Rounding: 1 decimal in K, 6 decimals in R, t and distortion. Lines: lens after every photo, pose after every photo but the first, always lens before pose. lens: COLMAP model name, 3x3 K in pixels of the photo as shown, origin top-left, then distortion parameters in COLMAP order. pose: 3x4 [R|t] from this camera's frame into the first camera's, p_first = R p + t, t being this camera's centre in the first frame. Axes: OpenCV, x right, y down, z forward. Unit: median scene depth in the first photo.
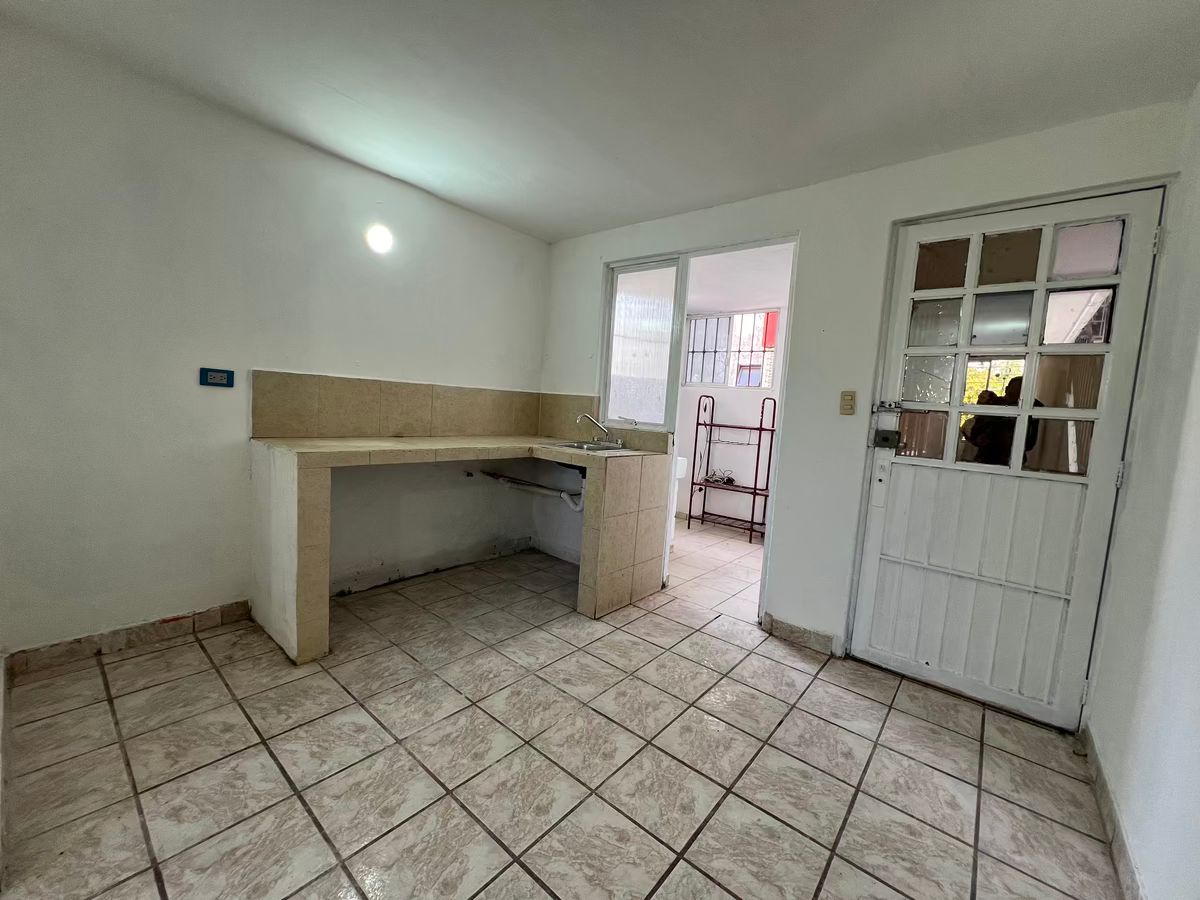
lens RADIAL K [[485.1, 0, 601.4], [0, 485.1, 448.3], [0, 0, 1]] dist [-0.003330, 0.001005]
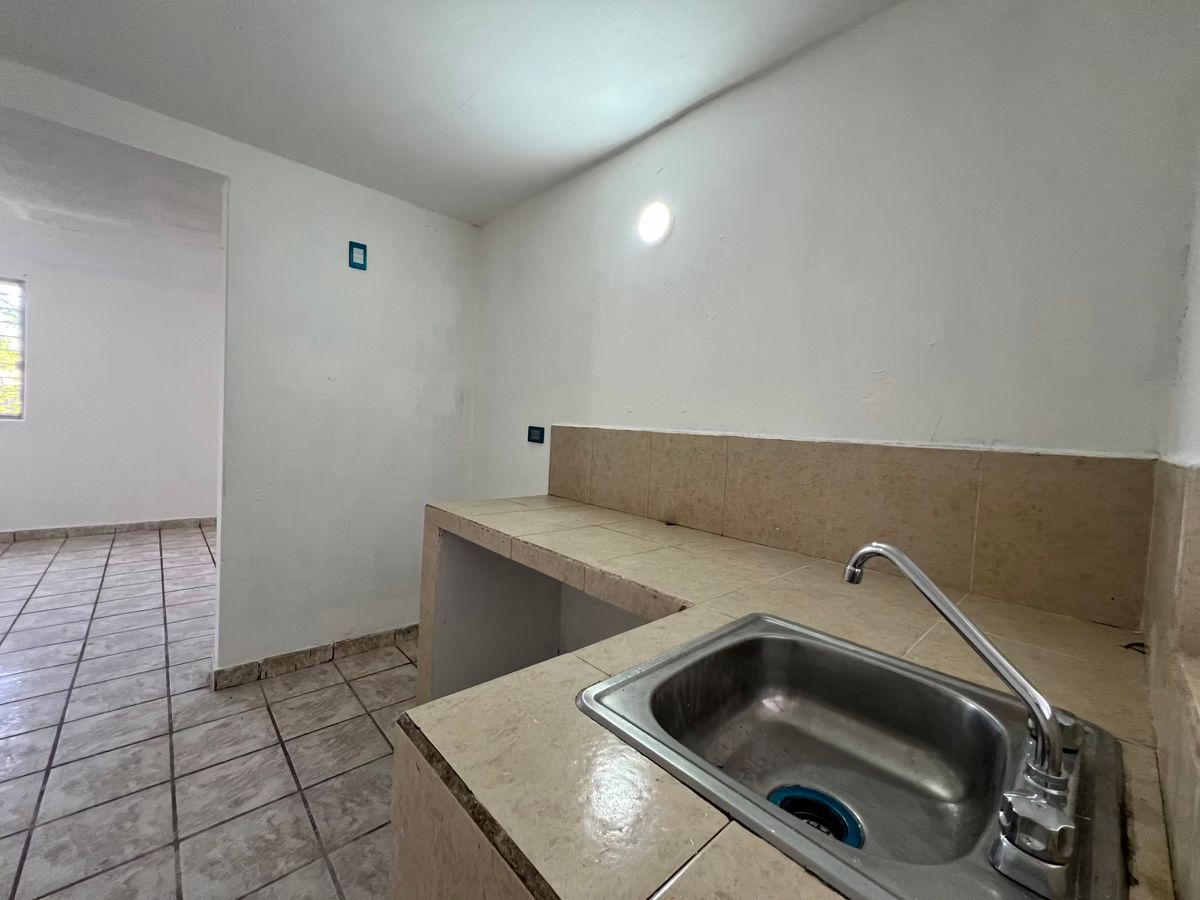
lens RADIAL K [[485.1, 0, 606.0], [0, 485.1, 448.1], [0, 0, 1]] dist [-0.003330, 0.001005]
pose [[-0.127620, -0.028034, -0.991427, 0.262001], [-0.149640, 0.988702, -0.008695, -0.135419], [0.980470, 0.147248, -0.130373, 1.346355]]
